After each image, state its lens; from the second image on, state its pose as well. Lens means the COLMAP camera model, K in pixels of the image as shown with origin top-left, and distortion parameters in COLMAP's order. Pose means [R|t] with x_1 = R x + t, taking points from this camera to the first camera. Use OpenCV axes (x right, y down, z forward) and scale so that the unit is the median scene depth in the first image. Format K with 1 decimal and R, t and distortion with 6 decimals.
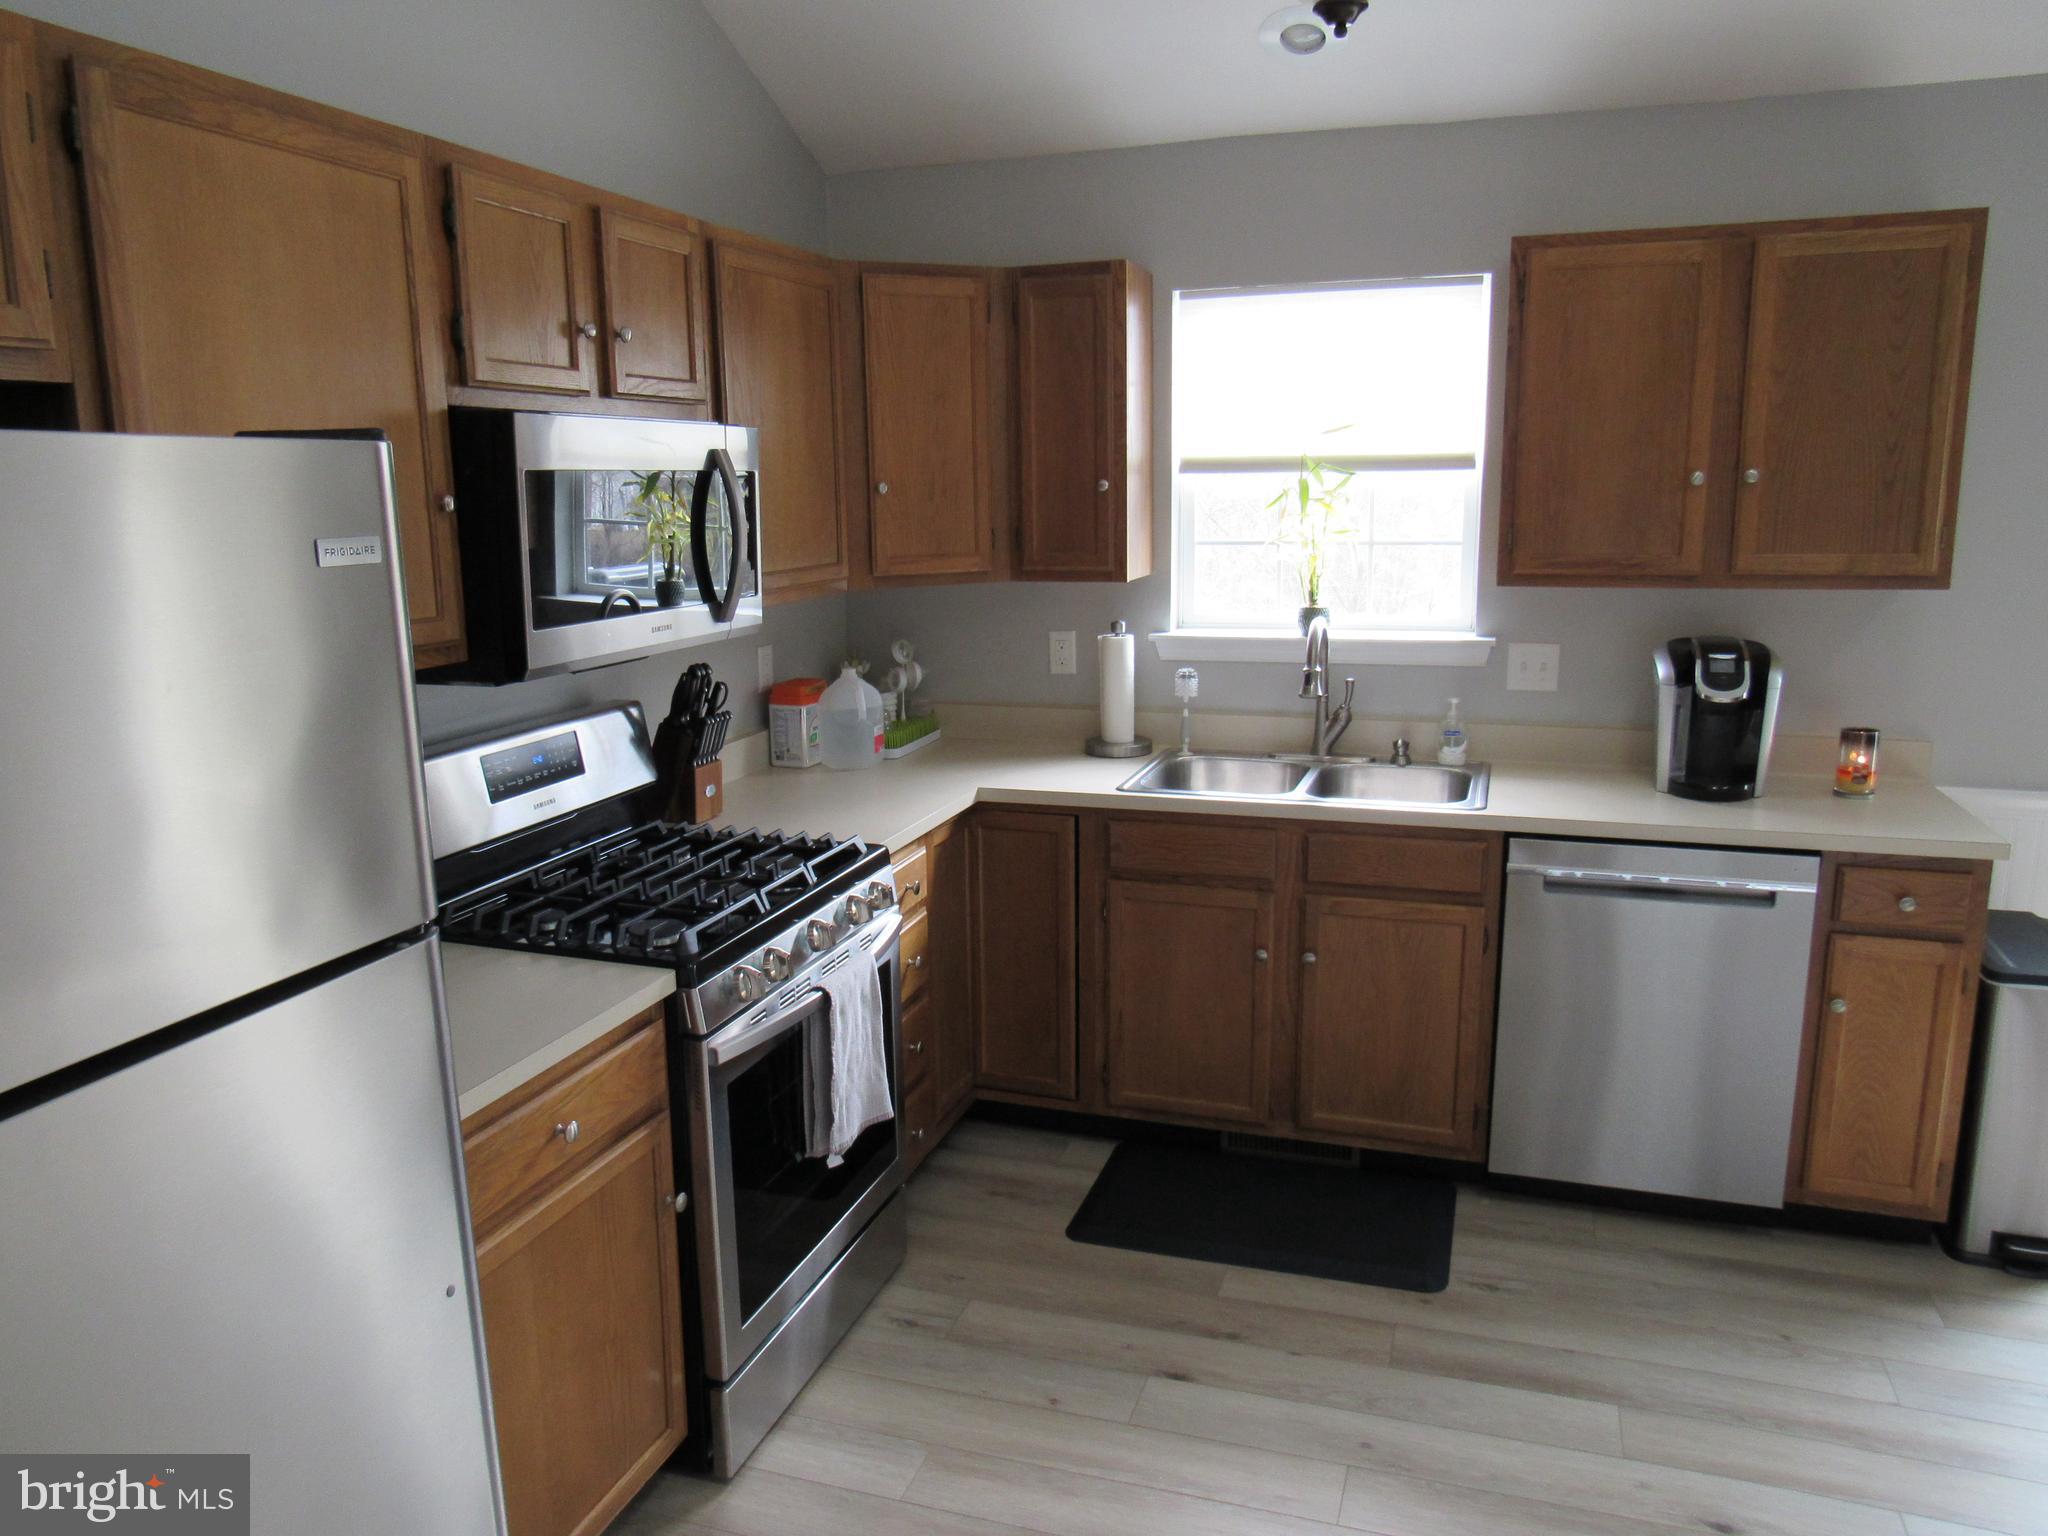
lens RADIAL K [[1474.1, 0, 1024.0], [0, 1474.1, 768.0], [0, 0, 1]] dist [0.005692, 0.002669]
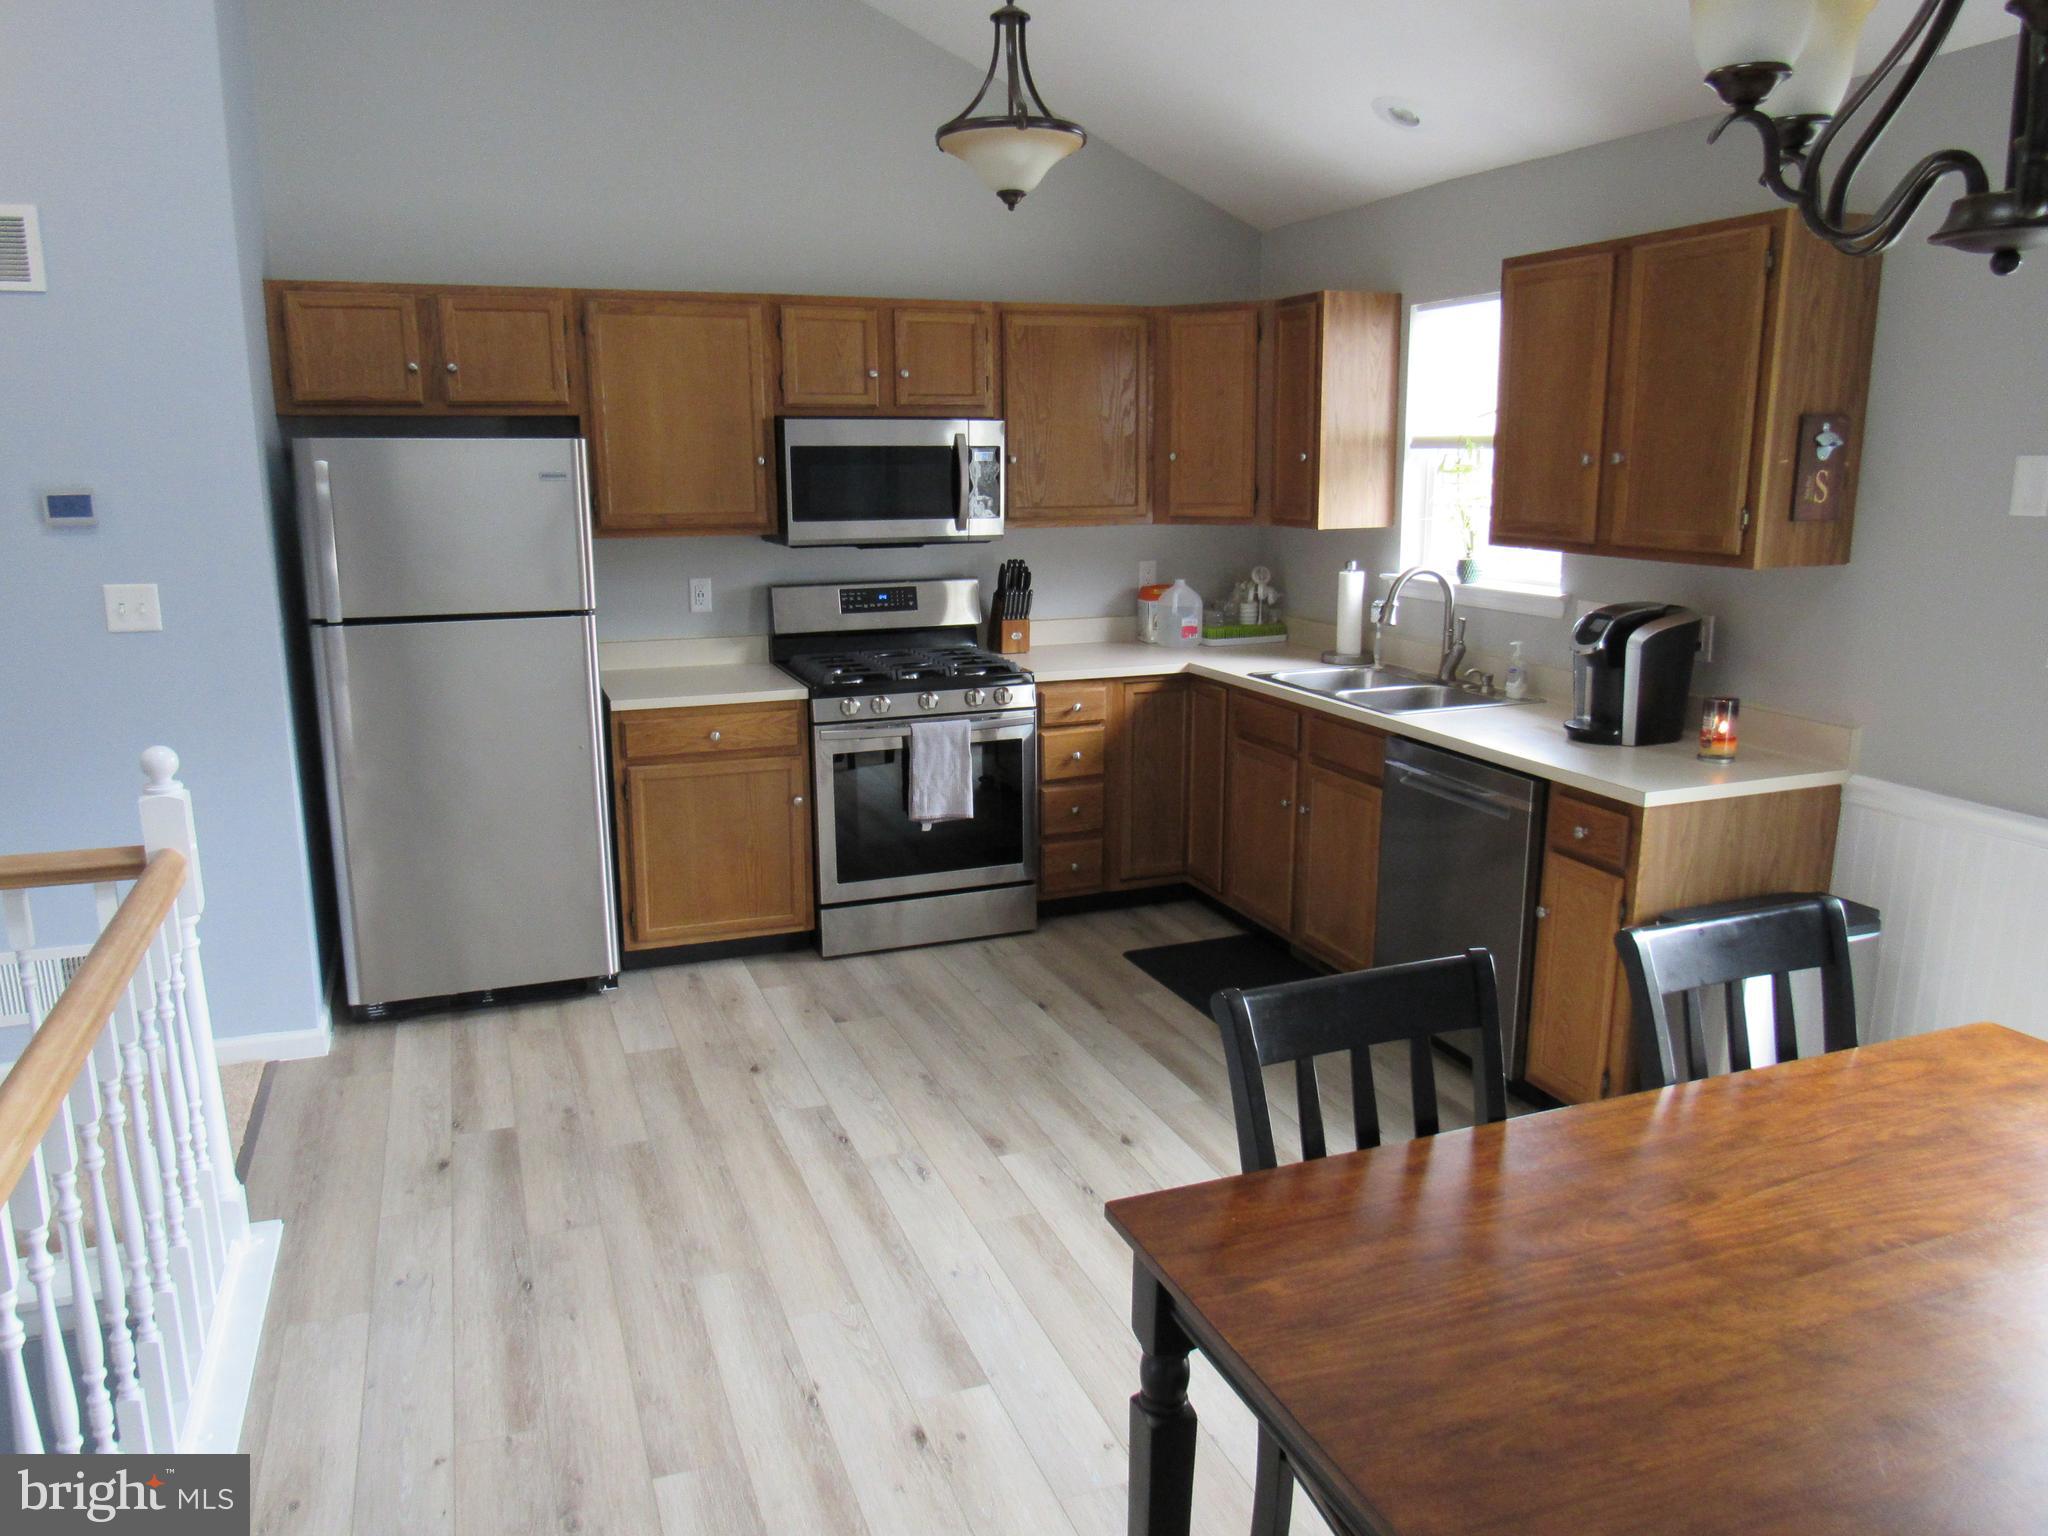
lens RADIAL K [[1474.1, 0, 1024.0], [0, 1474.1, 768.0], [0, 0, 1]] dist [0.005692, 0.002669]
pose [[0.632585, 0.173456, -0.754818, 1.044009], [-0.155122, 0.983225, 0.095942, 0.000464], [0.758798, 0.056397, 0.648880, -0.071334]]
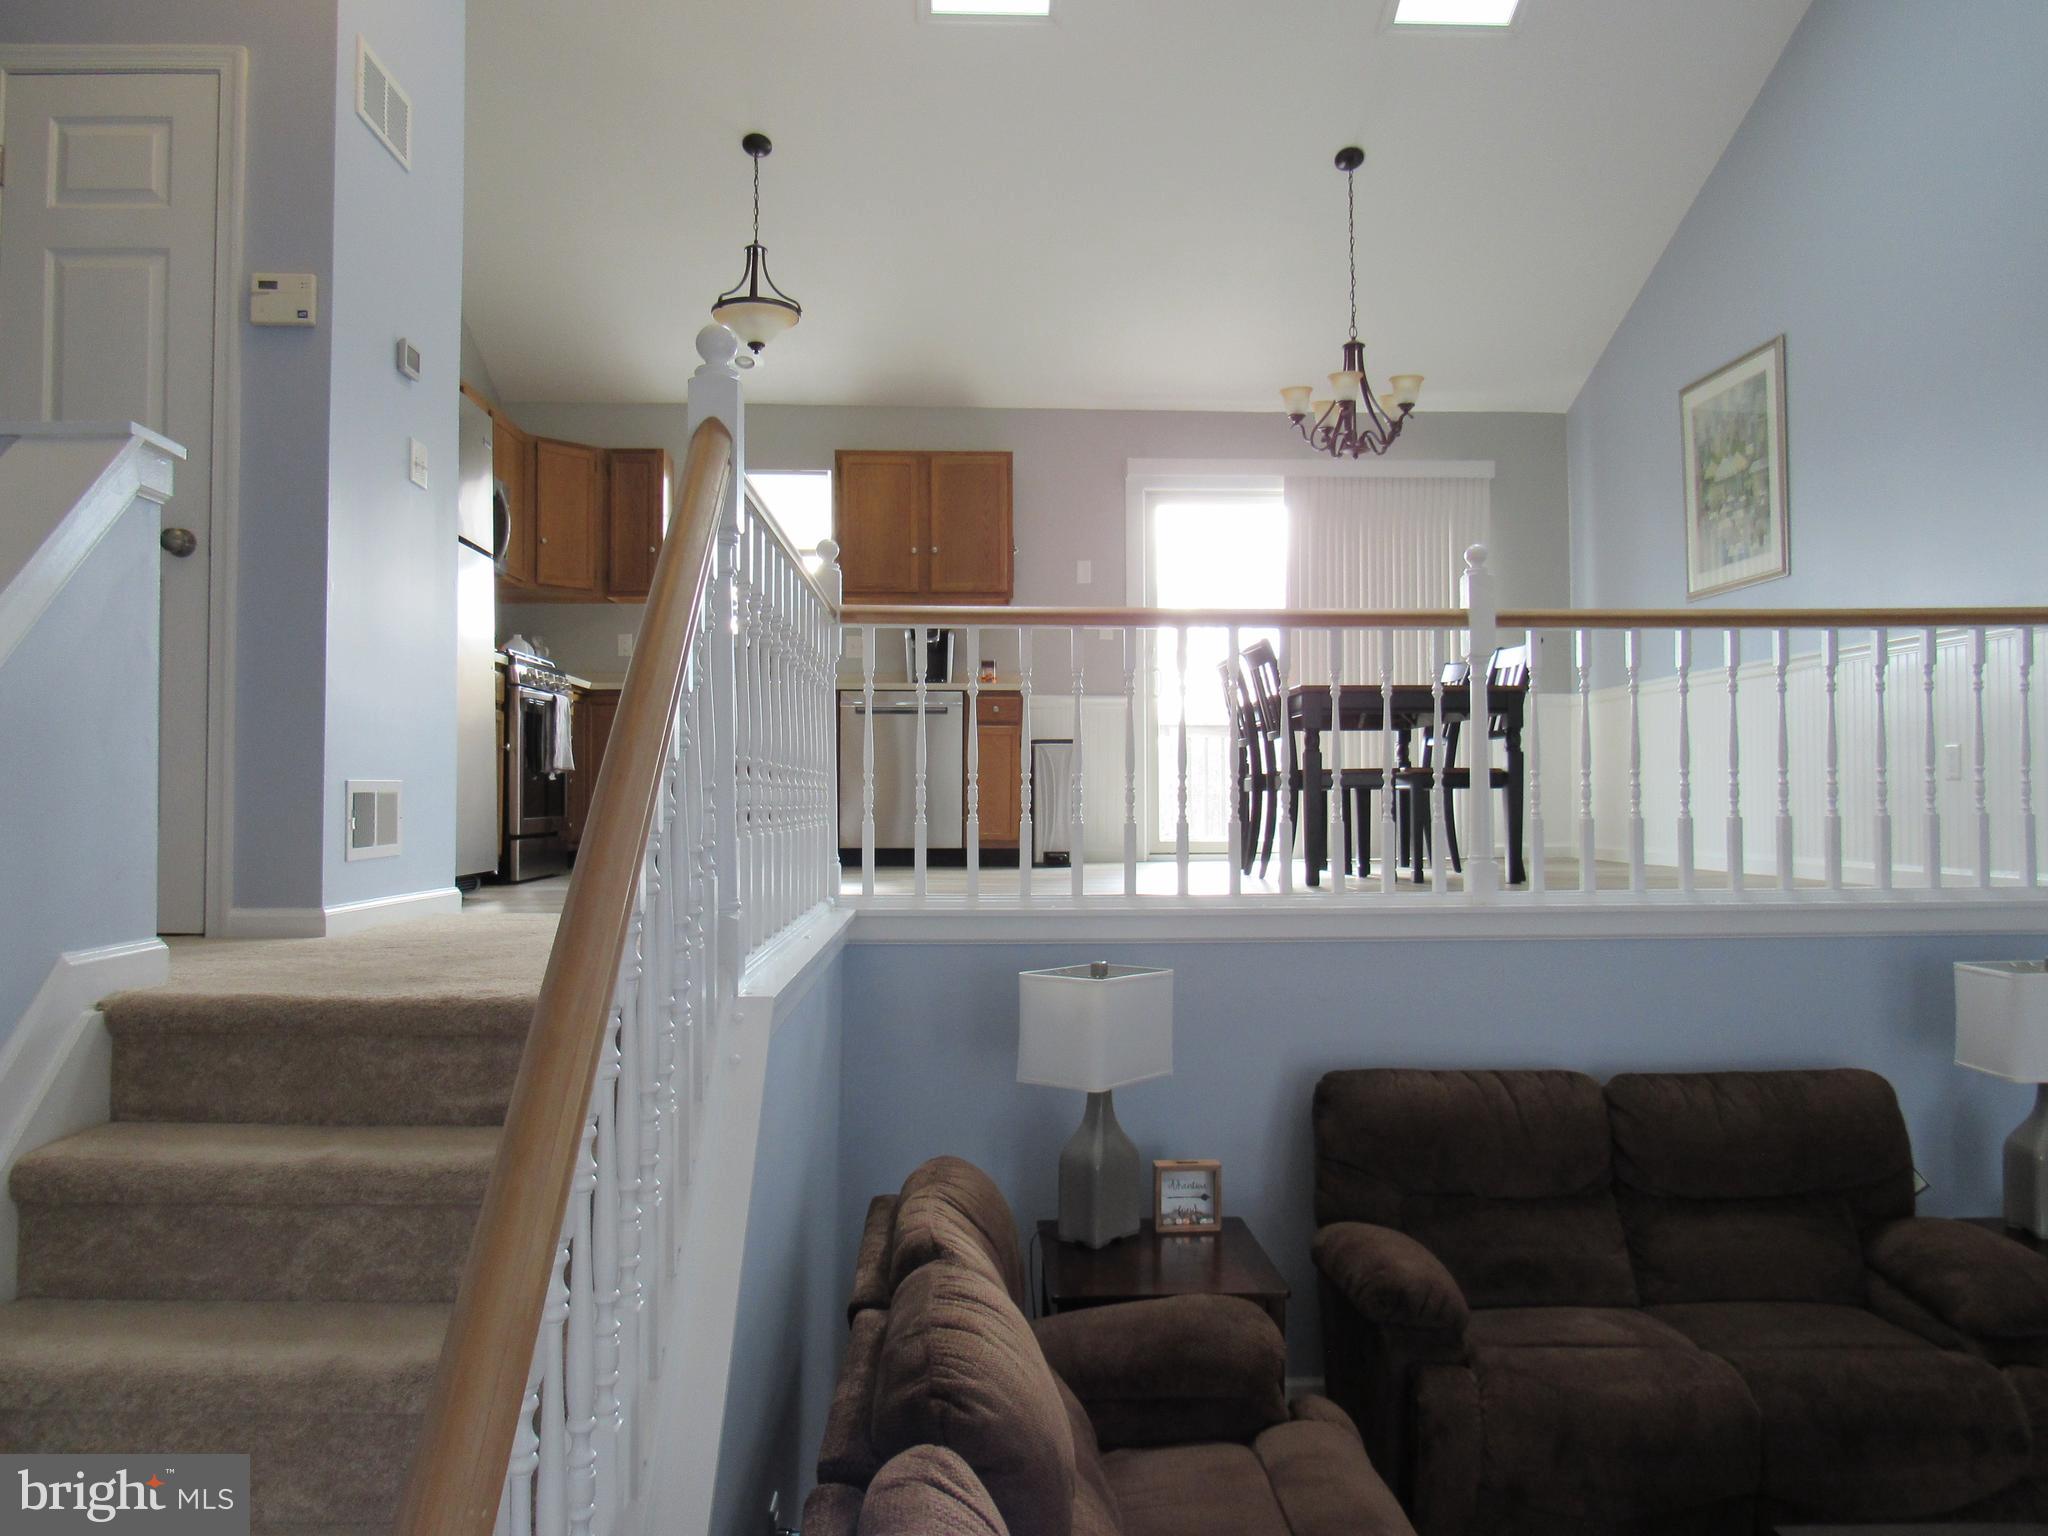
lens RADIAL K [[1500.9, 0, 1024.0], [0, 1500.9, 768.0], [0, 0, 1]] dist [-0.022729, 0.035642]
pose [[0.934509, 0.018632, 0.355451, -0.218982], [0.062289, 0.974658, -0.214853, 0.645390], [-0.350446, 0.222922, 0.909666, -1.127514]]
